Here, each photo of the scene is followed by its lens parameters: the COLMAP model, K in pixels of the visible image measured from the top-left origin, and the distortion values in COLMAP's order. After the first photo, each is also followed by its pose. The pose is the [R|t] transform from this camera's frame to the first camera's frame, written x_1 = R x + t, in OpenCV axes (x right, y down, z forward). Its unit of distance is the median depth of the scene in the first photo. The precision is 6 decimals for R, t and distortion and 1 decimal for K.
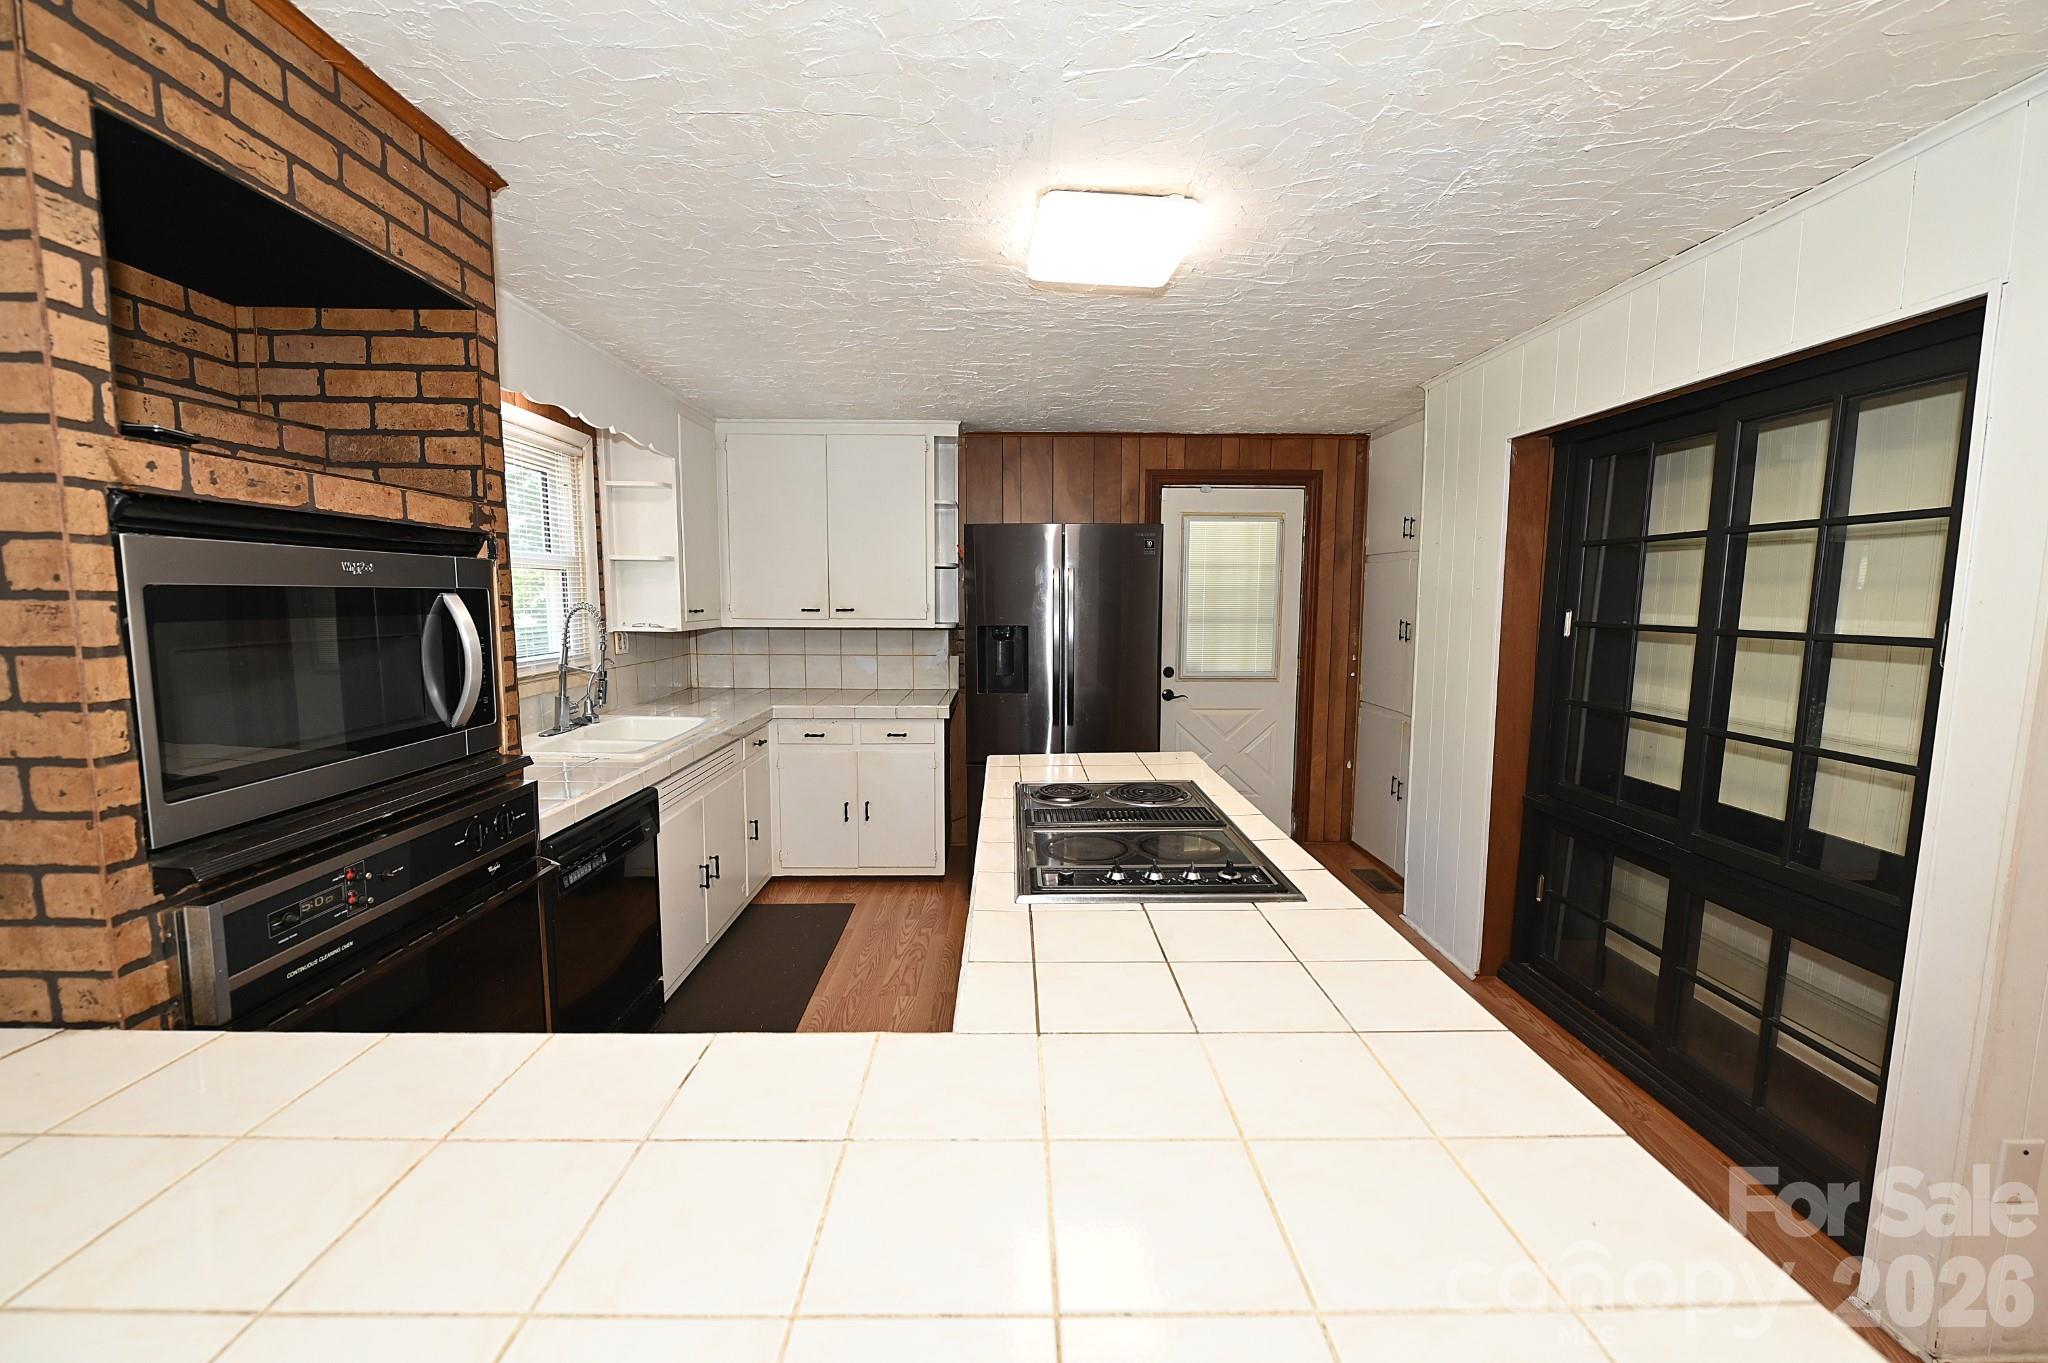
lens RADIAL K [[809.8, 0, 1029.4], [0, 809.8, 682.9], [0, 0, 1]] dist [-0.008060, -0.001027]
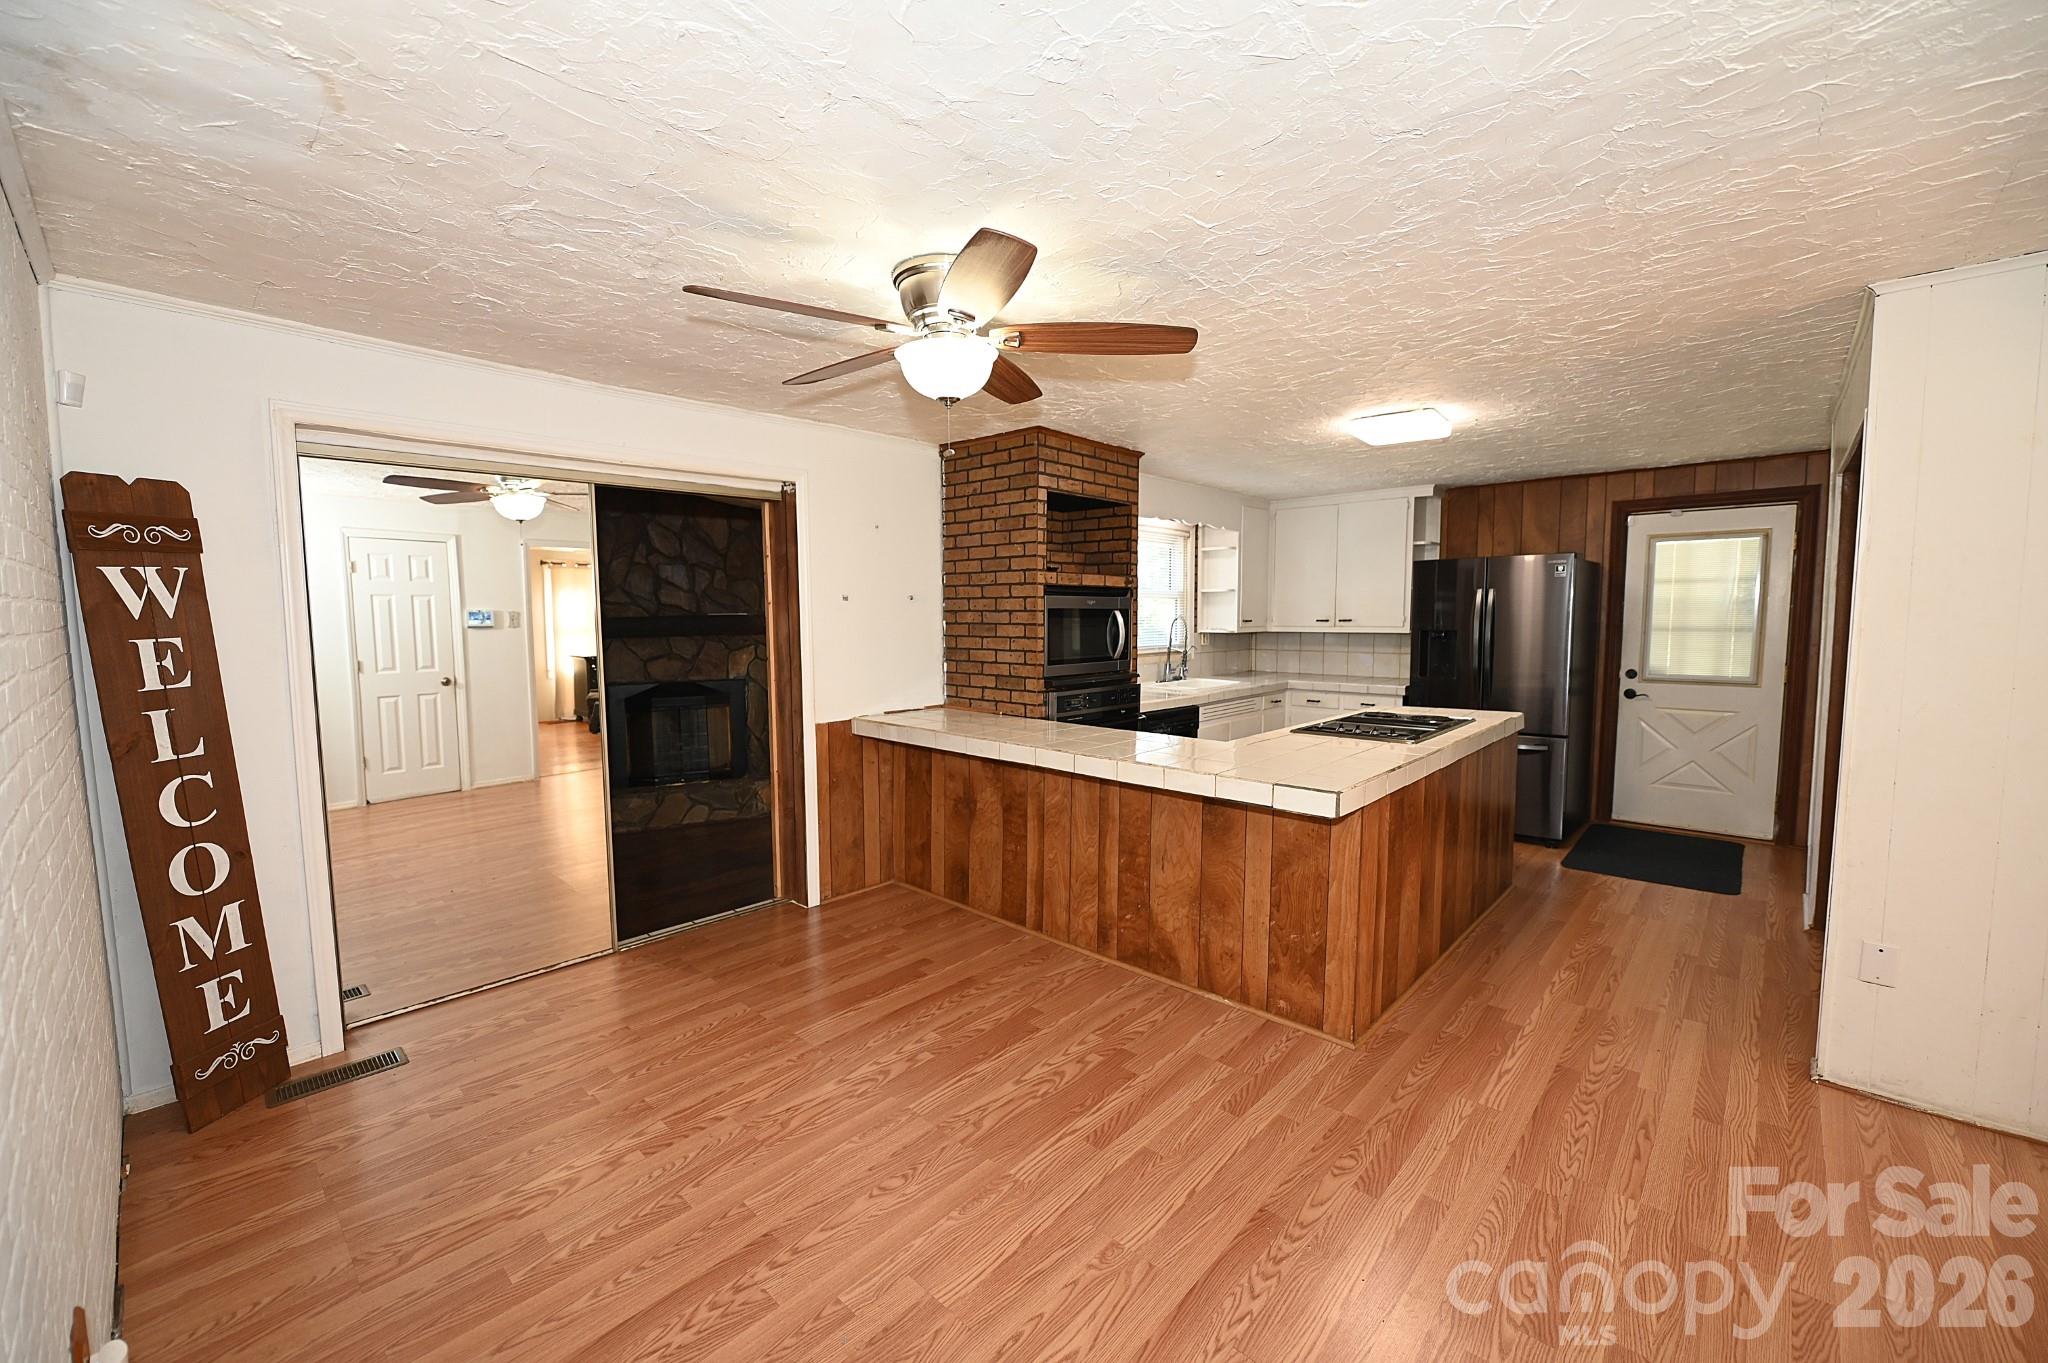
lens RADIAL K [[809.8, 0, 1020.7], [0, 809.8, 682.6], [0, 0, 1]] dist [-0.008060, -0.001027]
pose [[0.715876, 0.049052, -0.696502, 0.953043], [-0.065517, 0.997847, 0.002936, 0.143632], [0.695147, 0.043531, 0.717549, -1.162997]]
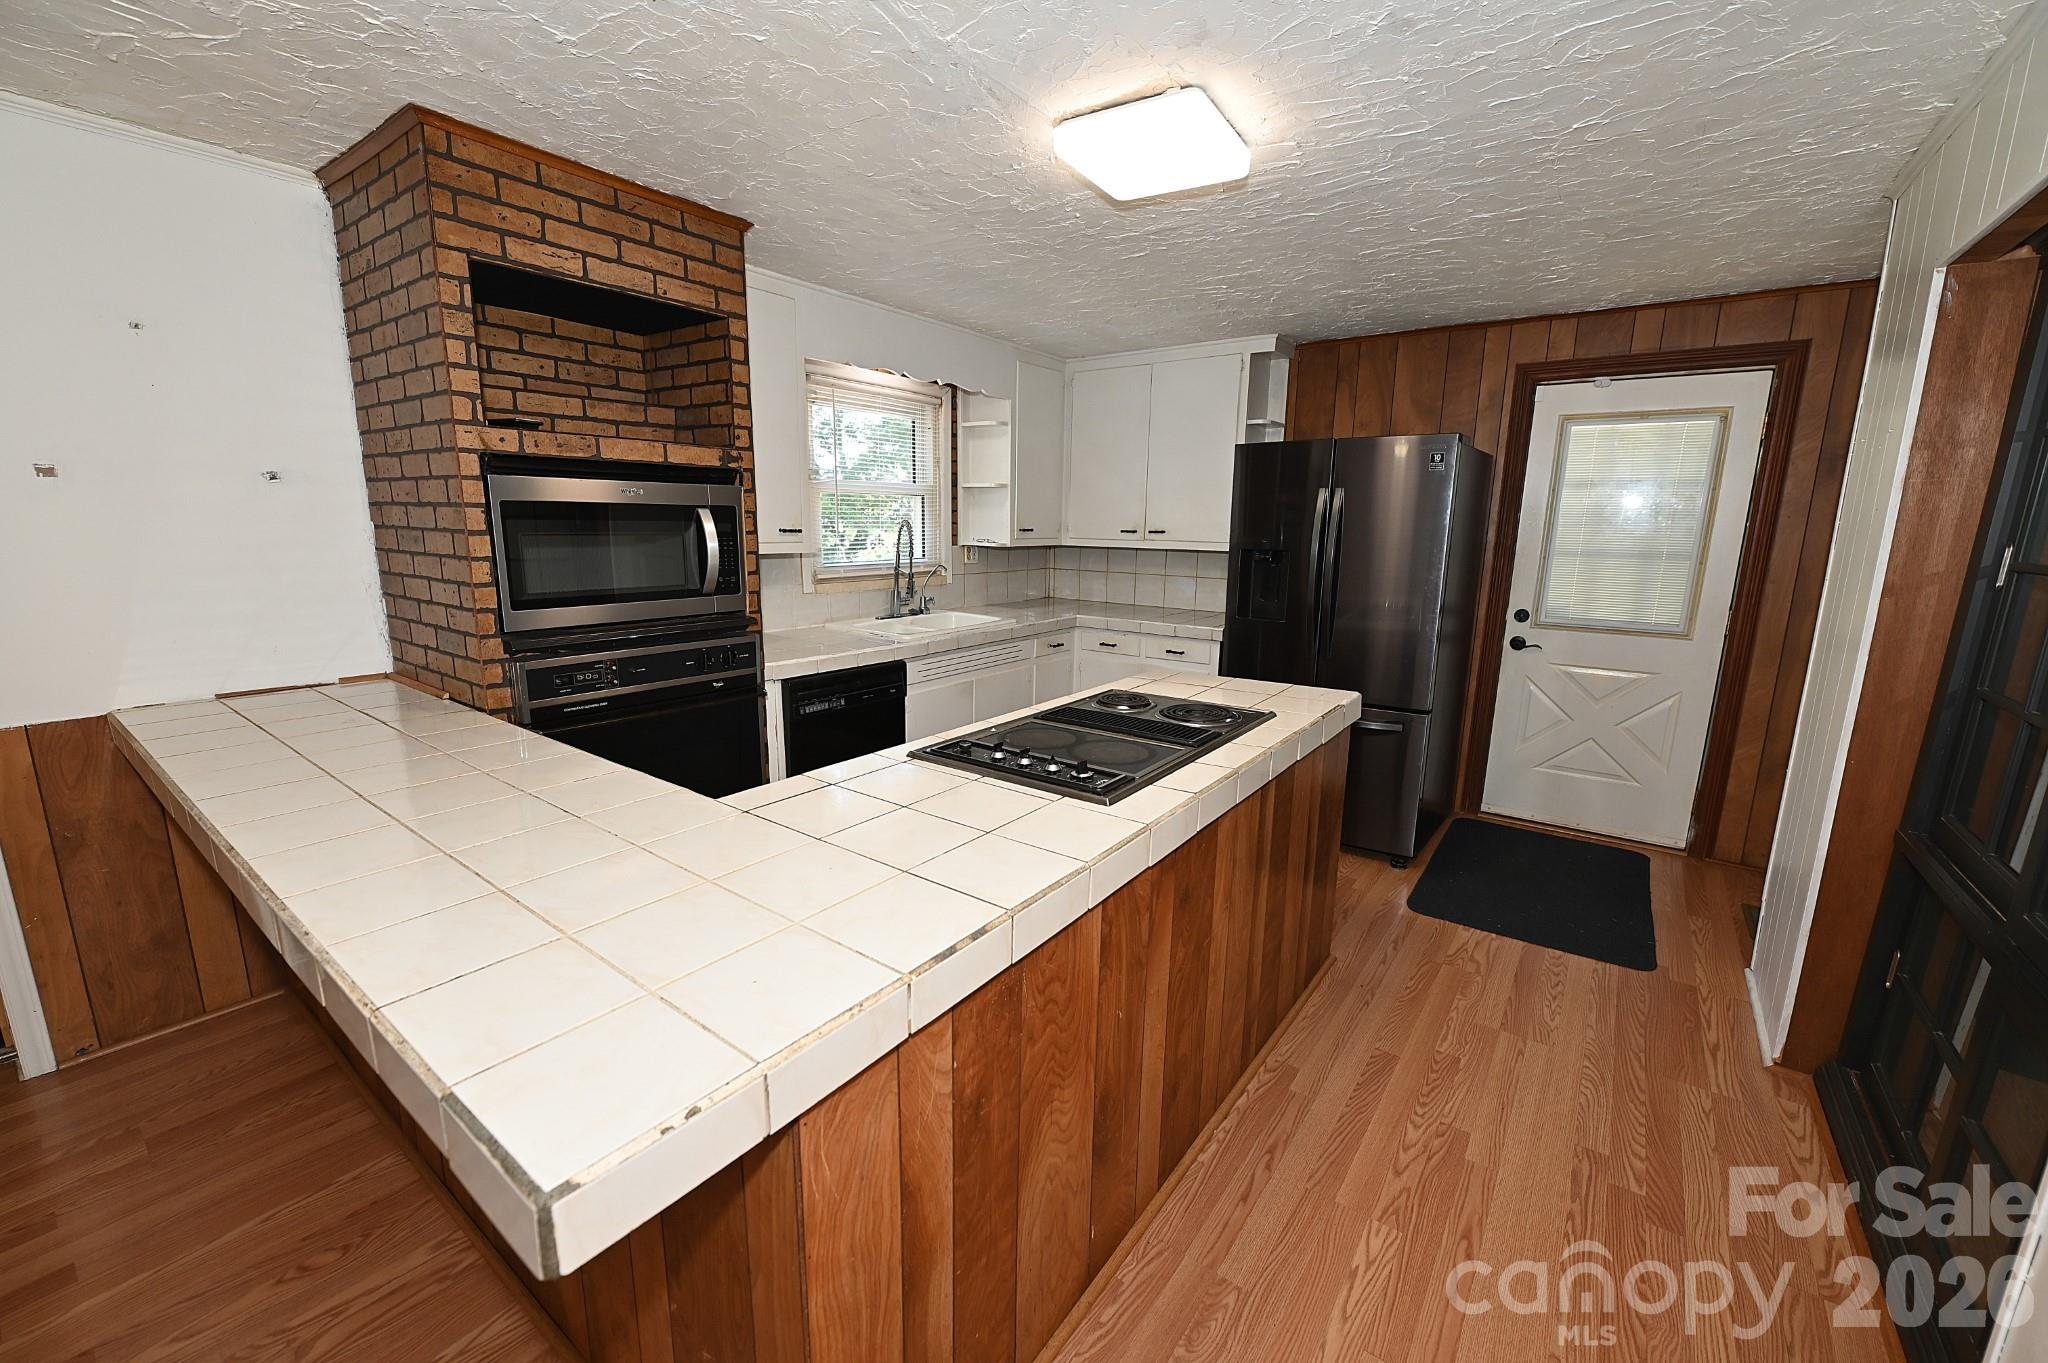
lens RADIAL K [[809.8, 0, 1026.4], [0, 809.8, 686.1], [0, 0, 1]] dist [-0.008060, -0.001027]
pose [[0.792076, 0.128484, -0.596747, 0.743058], [-0.075045, 0.990678, 0.113691, 0.006510], [0.605792, -0.045269, 0.794334, 0.101969]]
